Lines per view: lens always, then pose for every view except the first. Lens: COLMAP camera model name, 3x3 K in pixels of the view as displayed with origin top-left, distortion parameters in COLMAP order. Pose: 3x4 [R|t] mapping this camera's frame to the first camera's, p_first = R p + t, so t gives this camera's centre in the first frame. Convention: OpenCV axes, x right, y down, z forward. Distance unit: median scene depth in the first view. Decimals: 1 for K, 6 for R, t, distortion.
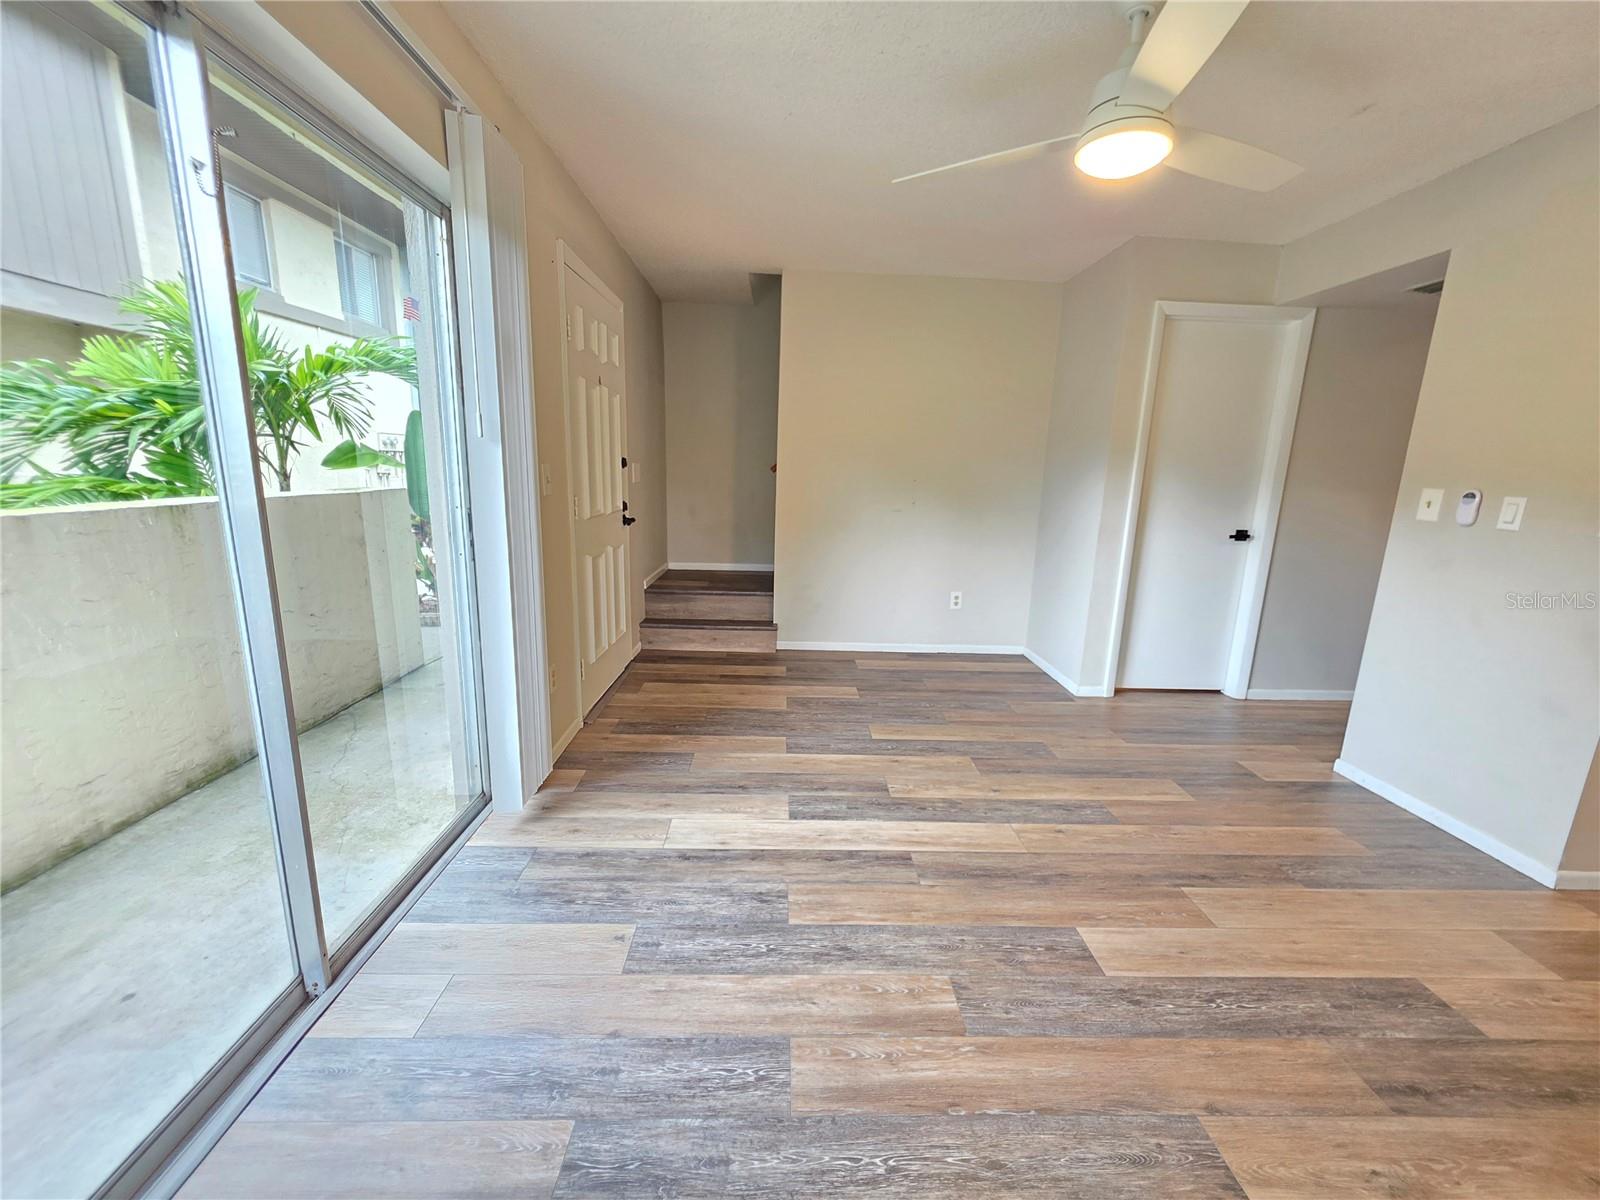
lens RADIAL K [[644.7, 0, 802.5], [0, 644.7, 598.7], [0, 0, 1]] dist [-0.001772, 0.000572]
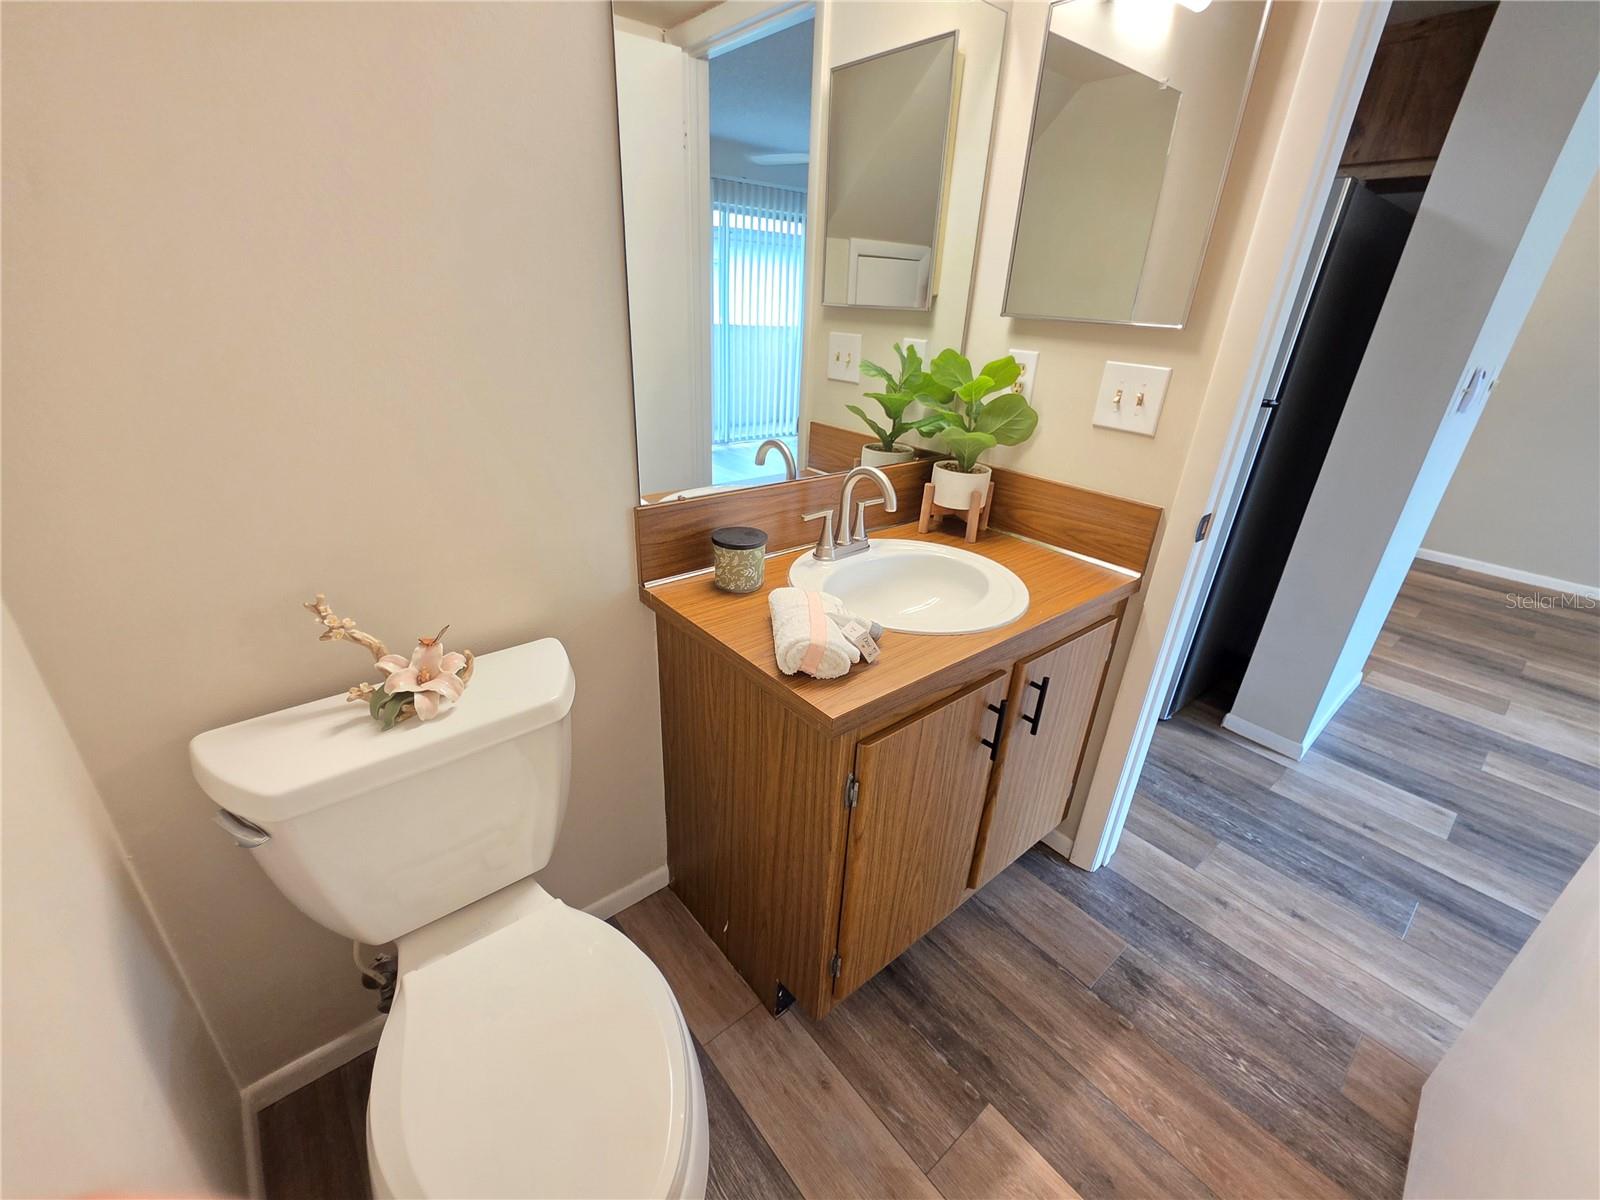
lens RADIAL K [[644.7, 0, 802.5], [0, 644.7, 598.7], [0, 0, 1]] dist [-0.001772, 0.000572]
pose [[-0.604869, -0.383900, 0.697678, 0.852363], [0.101264, 0.831928, 0.545565, -0.440967], [-0.789860, 0.400645, -0.464332, 2.065996]]
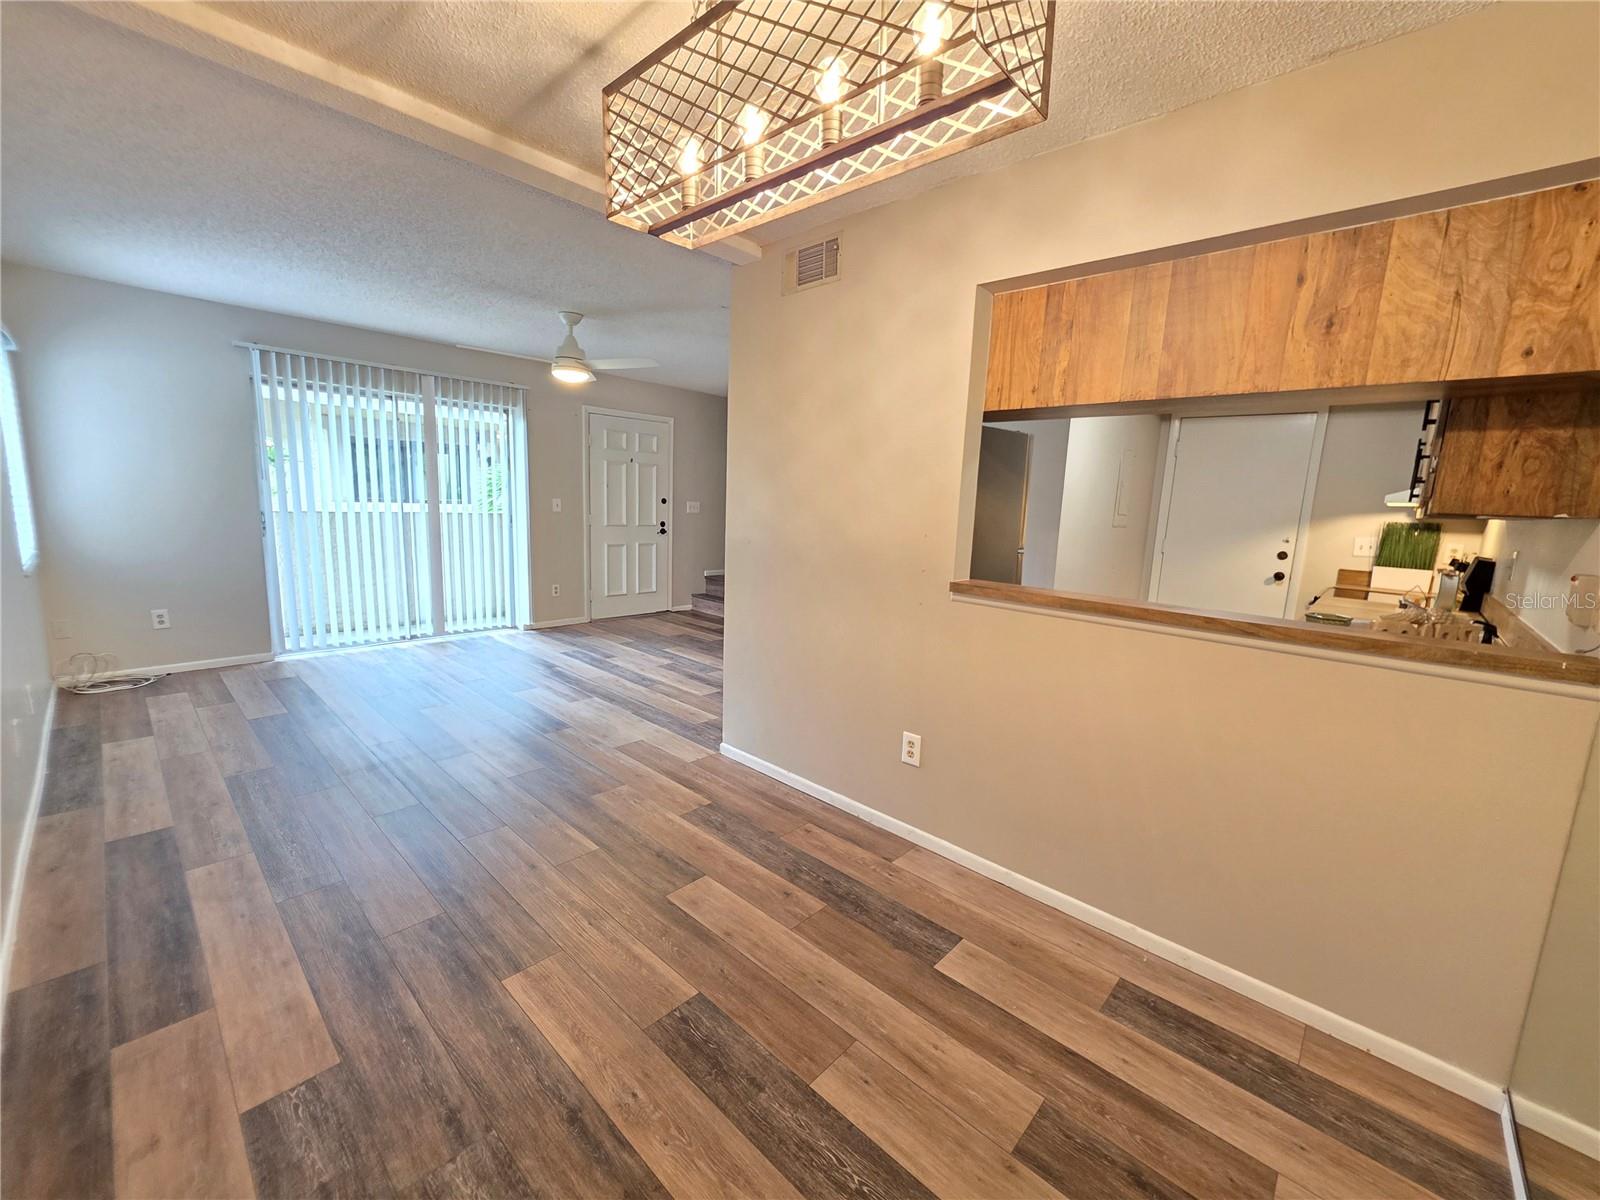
lens RADIAL K [[640.5, 0, 801.7], [0, 640.5, 601.0], [0, 0, 1]] dist [-0.000438, -0.000298]
pose [[0.714899, 0.110072, -0.690510, 2.034366], [-0.161031, 0.986905, -0.009399, 0.045226], [0.680433, 0.117912, 0.723262, -0.064793]]
